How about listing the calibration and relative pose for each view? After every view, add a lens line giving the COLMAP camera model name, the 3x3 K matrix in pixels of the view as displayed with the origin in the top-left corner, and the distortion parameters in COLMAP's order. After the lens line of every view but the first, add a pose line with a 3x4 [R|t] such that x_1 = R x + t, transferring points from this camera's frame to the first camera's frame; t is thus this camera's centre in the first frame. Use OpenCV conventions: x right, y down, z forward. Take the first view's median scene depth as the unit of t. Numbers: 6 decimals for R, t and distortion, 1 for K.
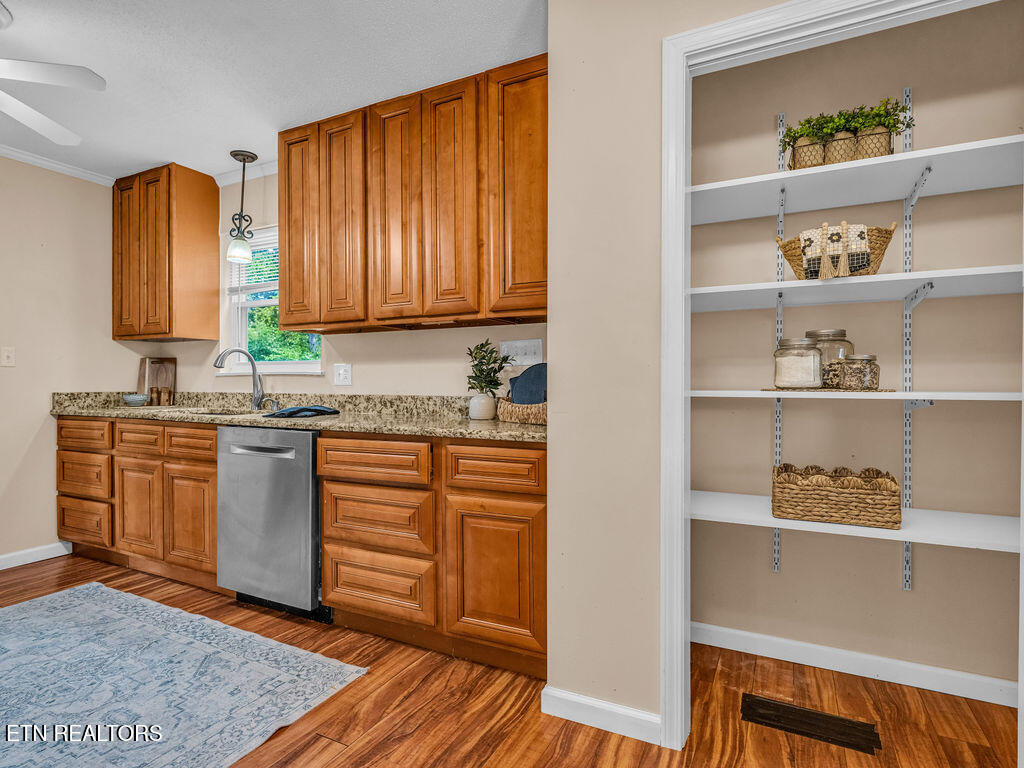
lens RADIAL K [[523.4, 0, 475.8], [0, 523.4, 380.7], [0, 0, 1]] dist [0.016827, -0.002424]
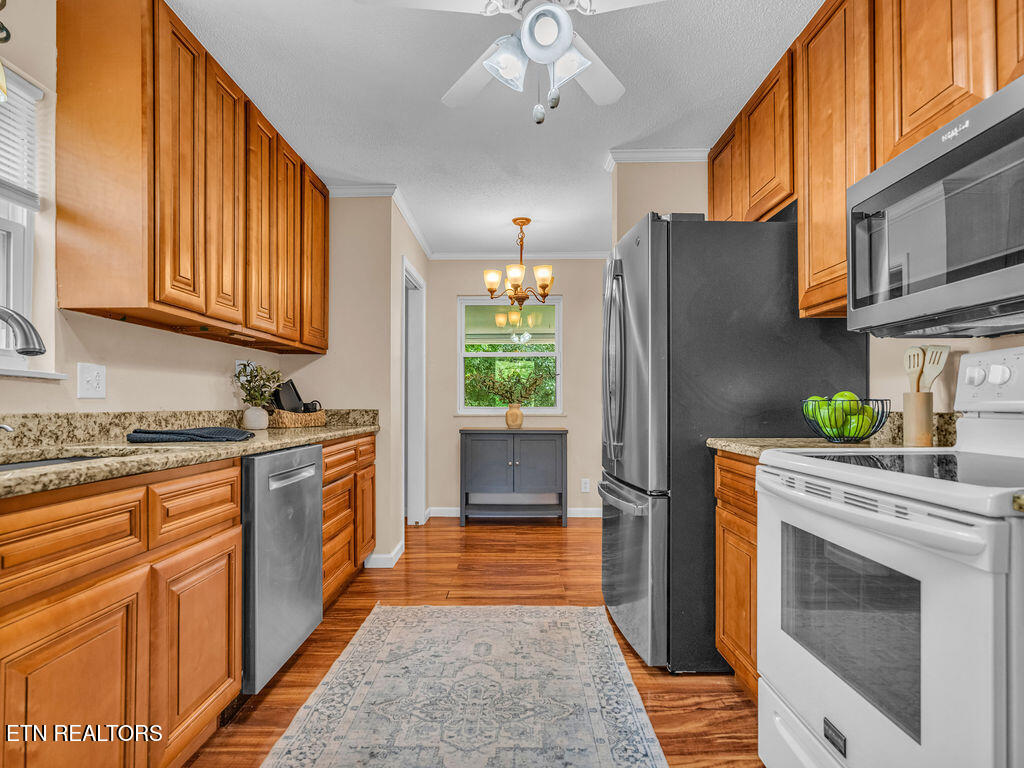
lens RADIAL K [[533.2, 0, 513.2], [0, 533.2, 362.2], [0, 0, 1]] dist [-0.001734, -0.000379]
pose [[-0.455892, 0.066687, 0.887533, -1.226984], [-0.007033, 0.996888, -0.078516, 0.014598], [-0.890007, -0.042037, -0.454004, 0.992852]]
